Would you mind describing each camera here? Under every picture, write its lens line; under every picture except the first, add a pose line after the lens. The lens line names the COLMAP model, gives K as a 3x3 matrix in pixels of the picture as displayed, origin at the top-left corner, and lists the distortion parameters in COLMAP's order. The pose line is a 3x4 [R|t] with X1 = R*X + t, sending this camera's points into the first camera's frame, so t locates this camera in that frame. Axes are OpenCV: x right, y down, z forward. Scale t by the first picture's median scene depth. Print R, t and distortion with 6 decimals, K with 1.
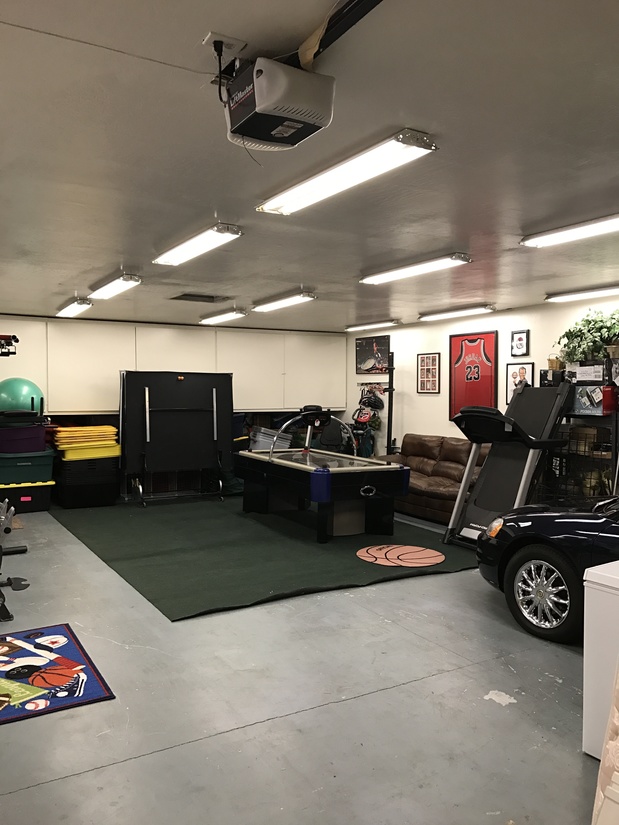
lens RADIAL K [[676.6, 0, 309.2], [0, 676.6, 409.5], [0, 0, 1]] dist [0.042354, -0.040126]
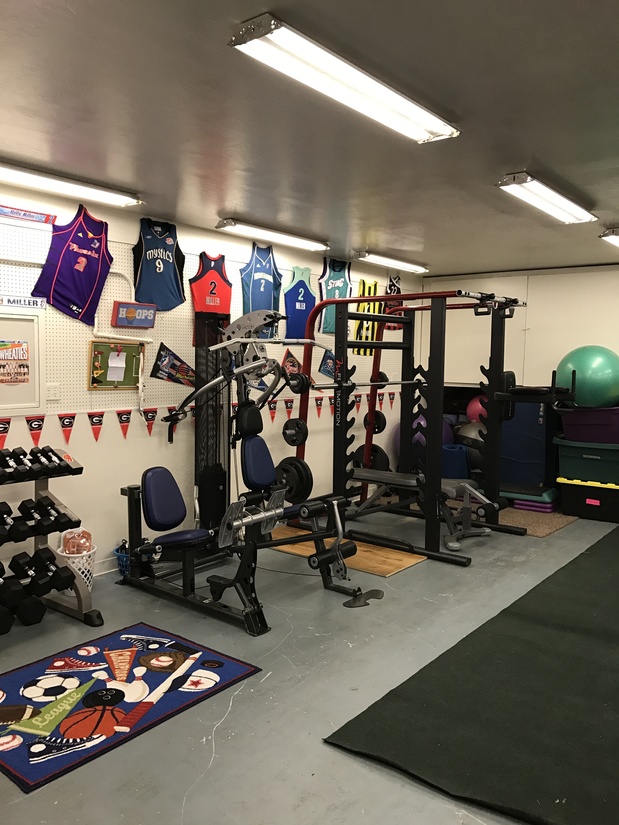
lens RADIAL K [[676.6, 0, 307.9], [0, 676.6, 407.3], [0, 0, 1]] dist [0.042354, -0.040126]
pose [[0.352069, 0.068840, -0.933439, 0.211325], [-0.037112, 0.997534, 0.059569, -0.012140], [0.935238, 0.013669, 0.353756, 0.481130]]
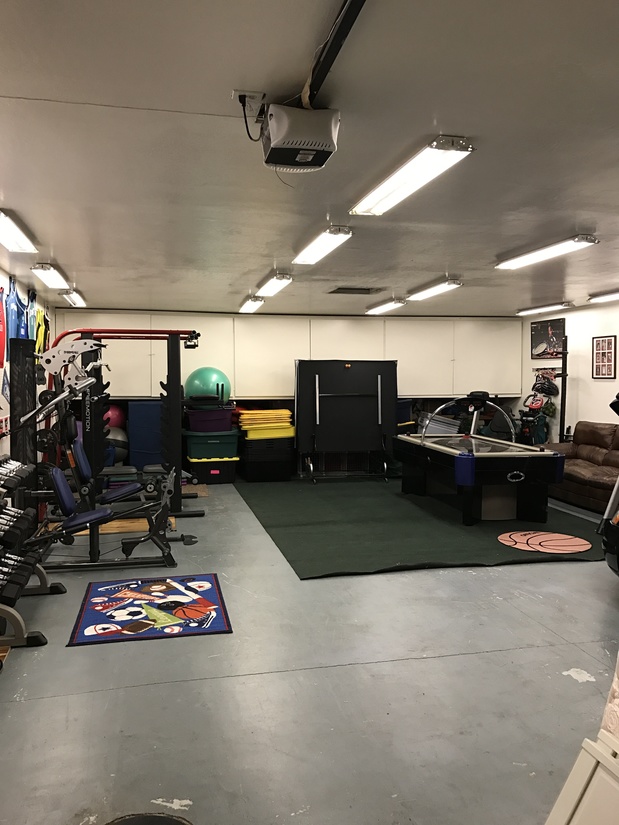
lens RADIAL K [[676.6, 0, 310.1], [0, 676.6, 406.2], [0, 0, 1]] dist [0.042354, -0.040126]
pose [[0.951759, 0.007543, -0.306752, 0.098929], [-0.003550, 0.999902, 0.013571, 0.004244], [0.306825, -0.011827, 0.951693, -0.042611]]
